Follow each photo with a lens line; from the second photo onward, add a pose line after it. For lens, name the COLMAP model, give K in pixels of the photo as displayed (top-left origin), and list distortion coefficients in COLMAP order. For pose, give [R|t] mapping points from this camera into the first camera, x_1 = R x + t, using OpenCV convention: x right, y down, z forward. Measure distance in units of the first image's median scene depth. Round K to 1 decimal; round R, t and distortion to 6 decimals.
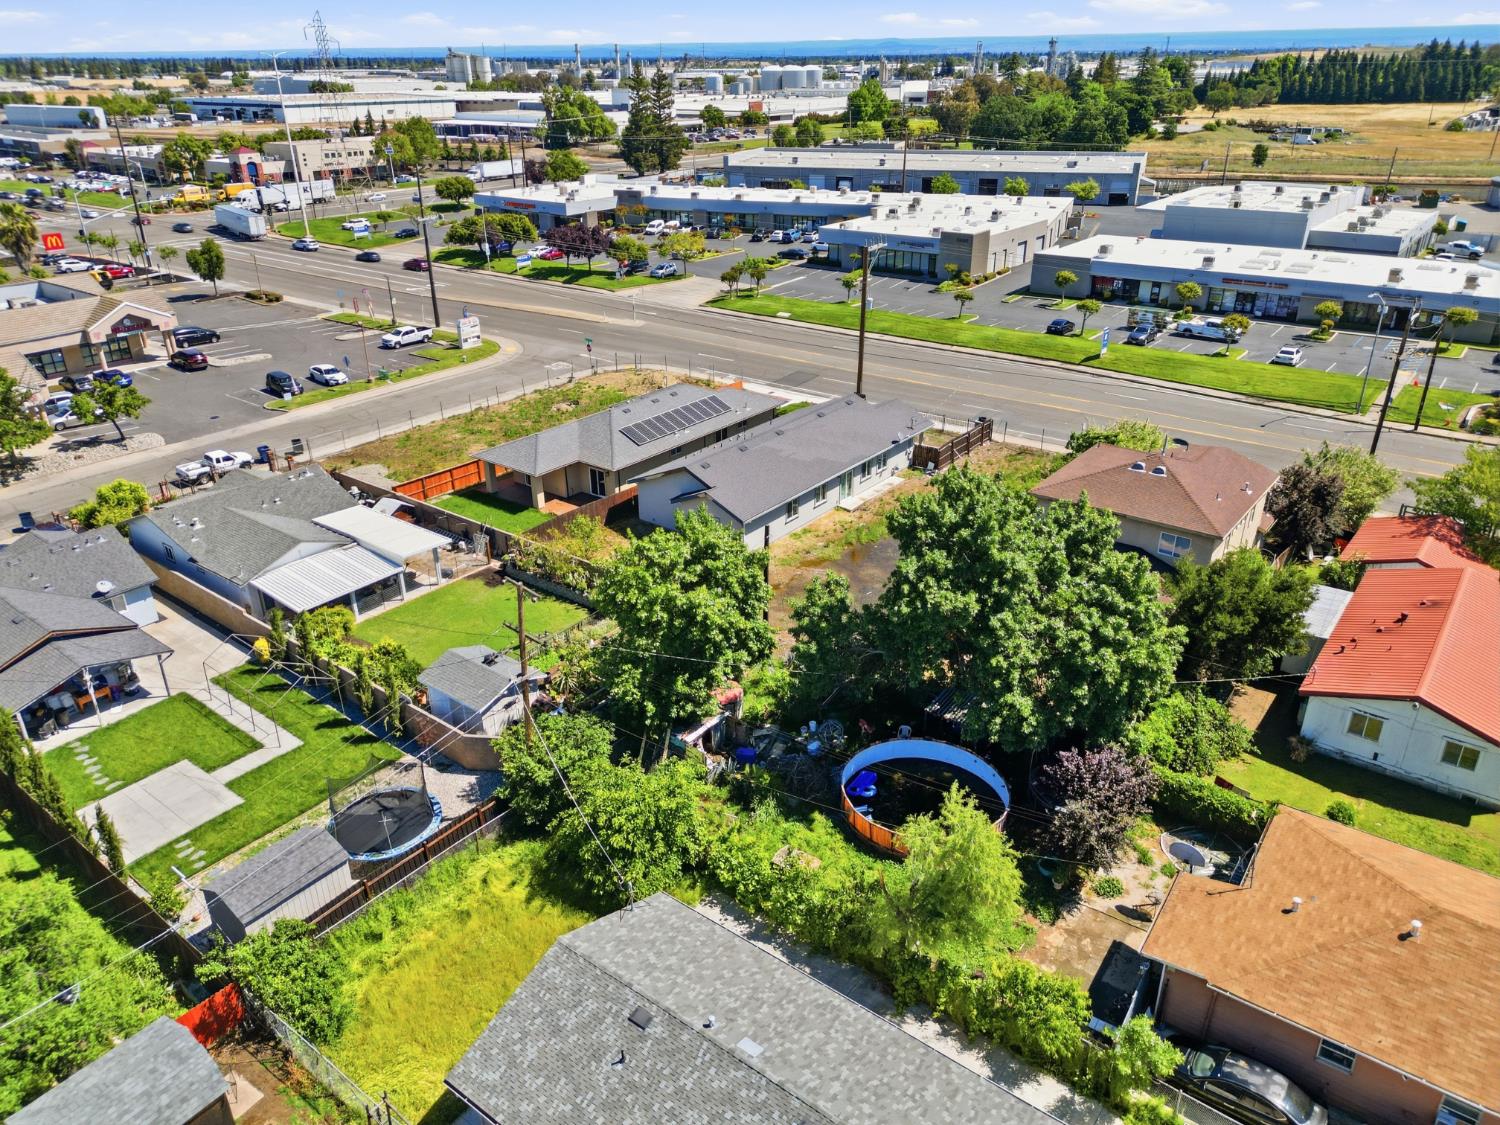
lens RADIAL K [[1045.9, 0, 750.0], [0, 1045.9, 562.5], [0, 0, 1]] dist [0.084732, -0.091871]
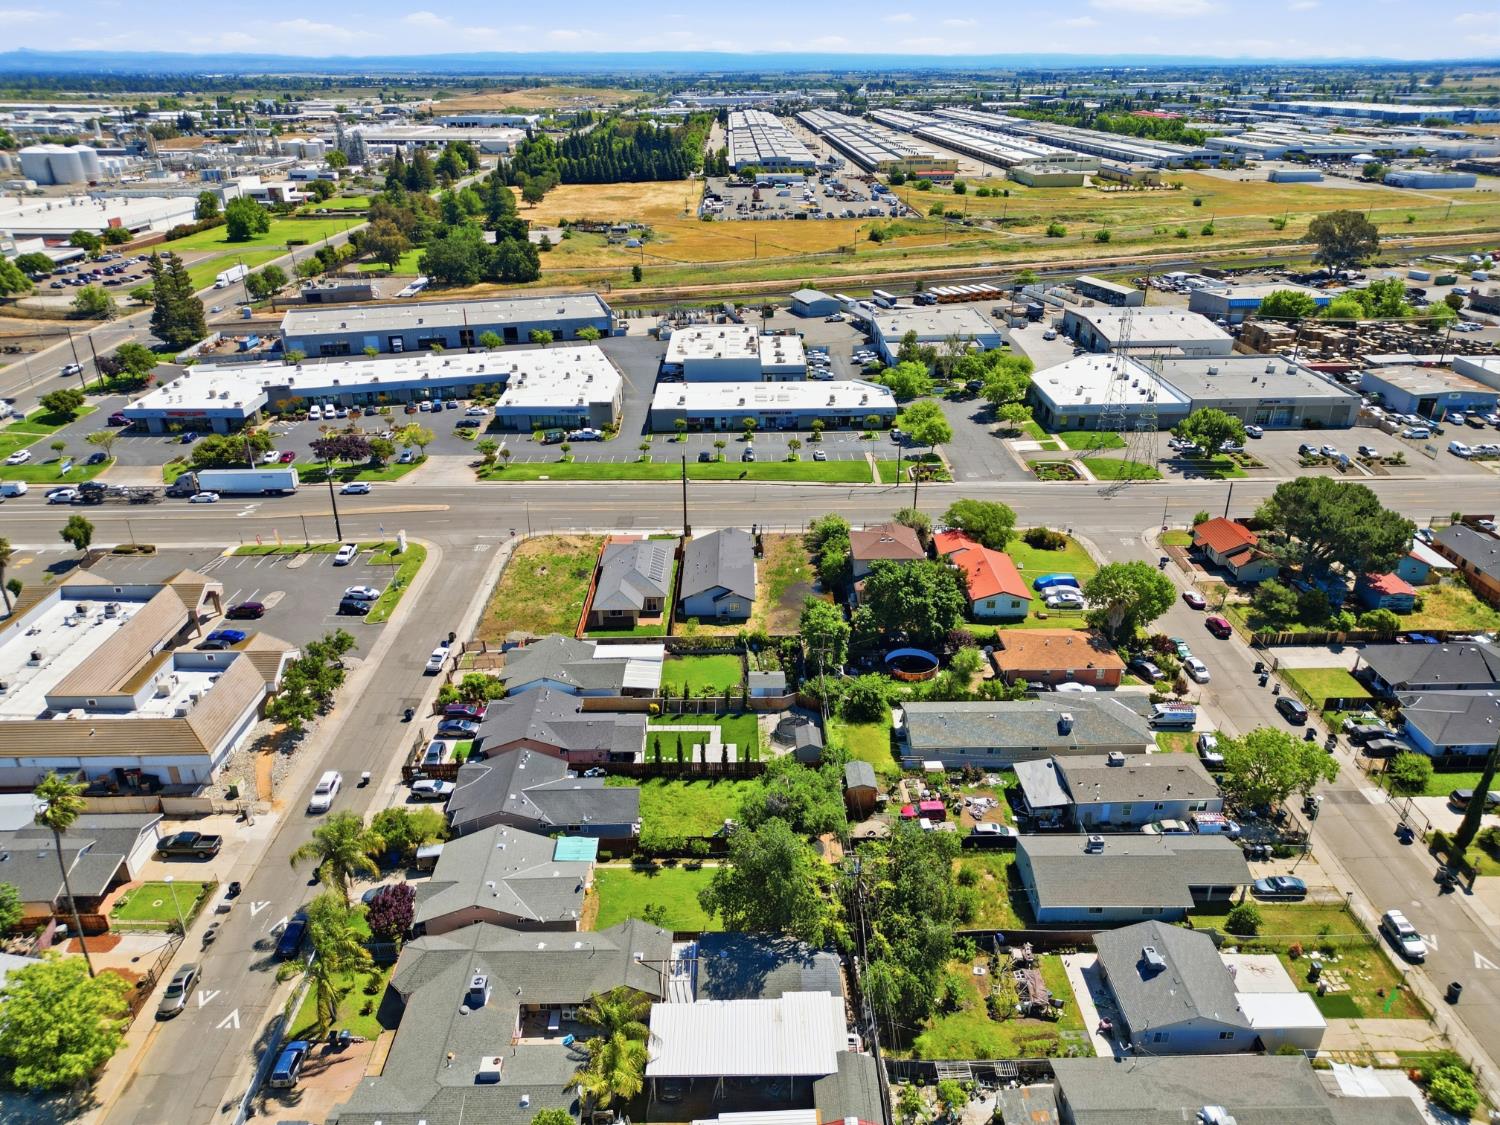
lens RADIAL K [[1045.9, 0, 750.0], [0, 1045.9, 562.5], [0, 0, 1]] dist [0.084732, -0.091871]
pose [[0.781071, -0.257522, 0.568868, -1.345082], [0.264894, 0.961615, 0.071610, -0.297070], [-0.565473, 0.094757, 0.819306, -0.929024]]
